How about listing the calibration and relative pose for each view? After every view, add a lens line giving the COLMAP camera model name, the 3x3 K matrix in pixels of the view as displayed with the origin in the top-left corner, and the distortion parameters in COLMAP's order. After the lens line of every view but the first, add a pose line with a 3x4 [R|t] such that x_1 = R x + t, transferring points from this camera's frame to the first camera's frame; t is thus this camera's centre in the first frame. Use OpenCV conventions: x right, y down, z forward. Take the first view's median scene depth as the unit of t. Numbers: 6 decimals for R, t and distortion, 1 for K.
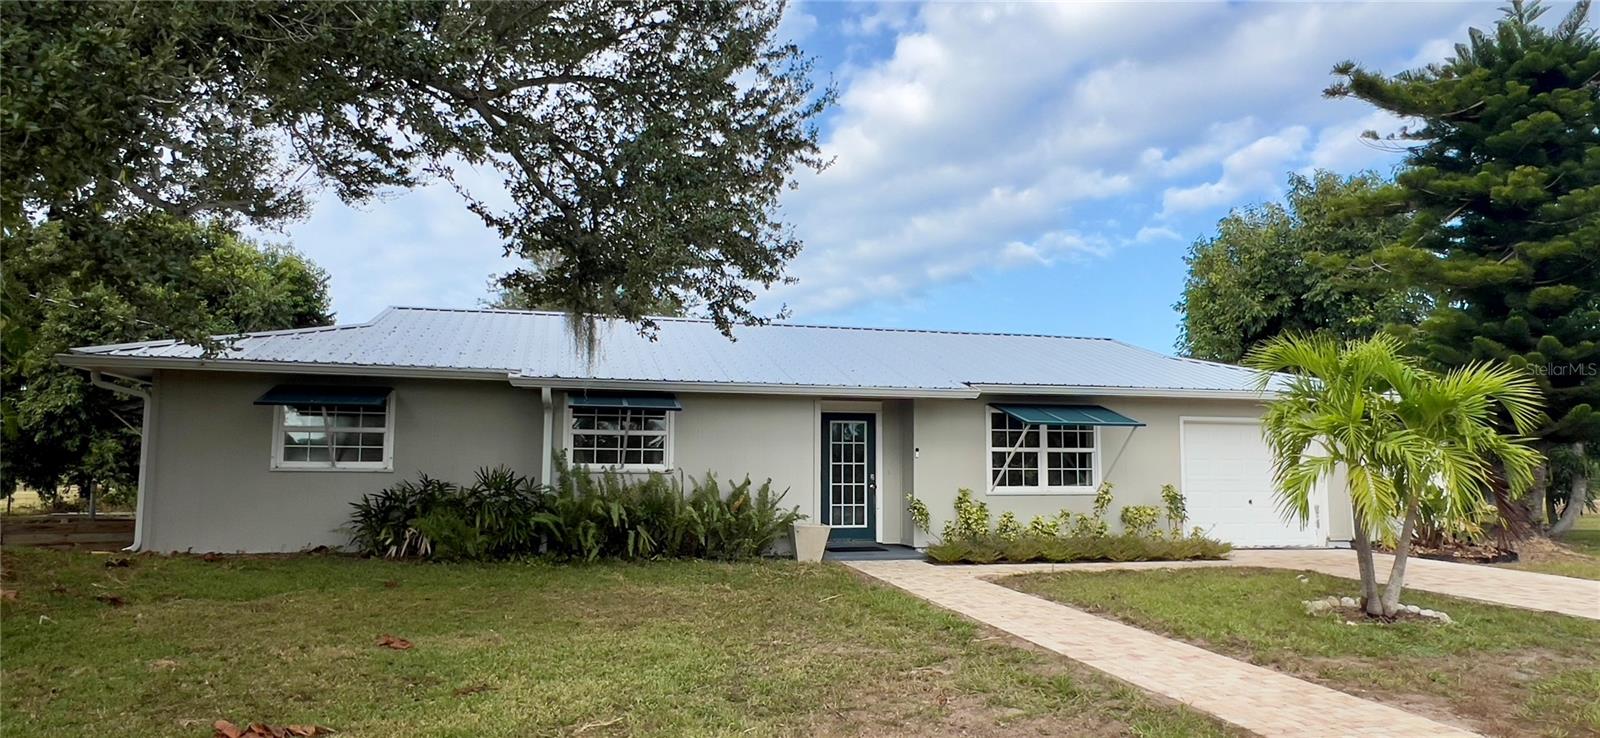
lens RADIAL K [[894.8, 0, 790.7], [0, 894.8, 385.8], [0, 0, 1]] dist [-0.004636, -0.004969]
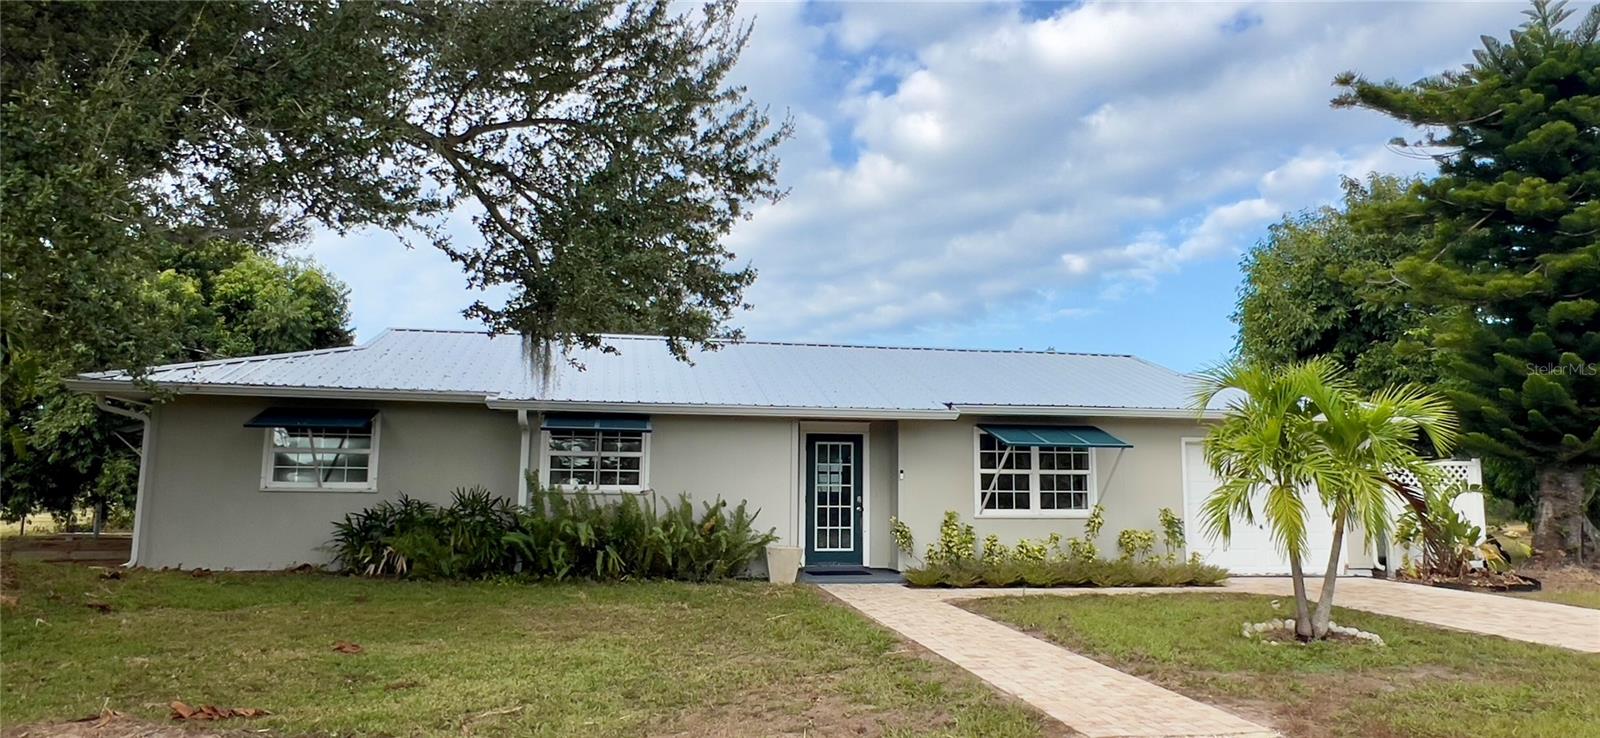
lens RADIAL K [[977.5, 0, 801.9], [0, 977.5, 357.9], [0, 0, 1]] dist [-0.003298, -0.008365]
pose [[0.998734, -0.004279, -0.050120, 0.099670], [0.002022, 0.998985, -0.044996, -0.006704], [0.050261, 0.044838, 0.997729, -0.102689]]
